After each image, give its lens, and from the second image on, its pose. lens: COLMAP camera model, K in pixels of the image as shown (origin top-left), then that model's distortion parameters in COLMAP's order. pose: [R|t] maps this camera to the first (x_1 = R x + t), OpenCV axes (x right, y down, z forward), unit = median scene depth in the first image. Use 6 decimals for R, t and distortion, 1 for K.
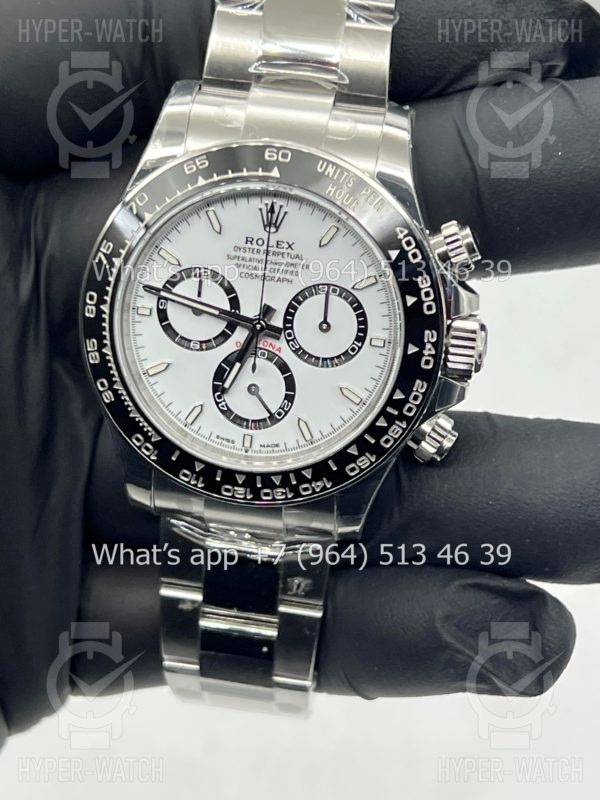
lens RADIAL K [[1836.5, 0, 299.4], [0, 1836.5, 403.0], [0, 0, 1]] dist [0.212340, 0.000000]
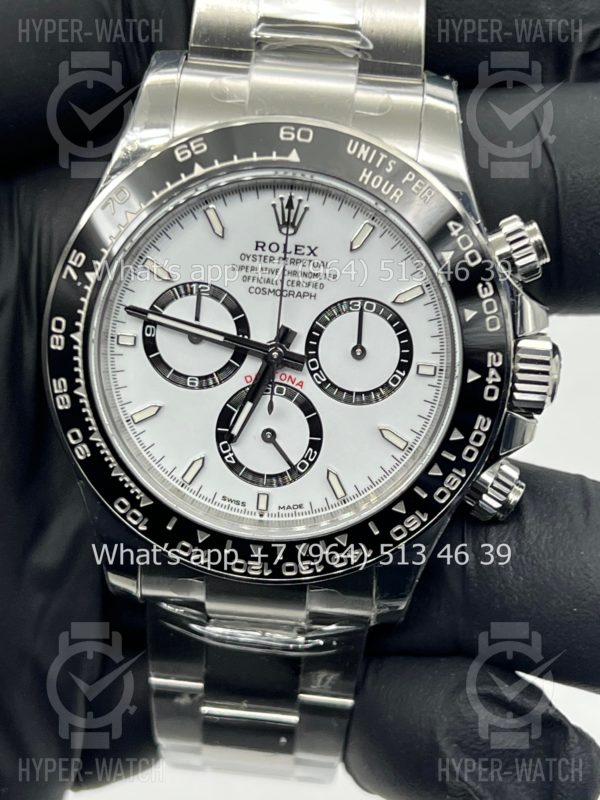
lens RADIAL K [[1836.5, 0, 310.4], [0, 1836.5, 428.2], [0, 0, 1]] dist [0.212340, 0.000000]
pose [[0.996274, -0.032072, 0.080065, -0.070707], [0.035437, 0.998532, -0.040962, 0.022389], [-0.078634, 0.043647, 0.995948, 0.216205]]
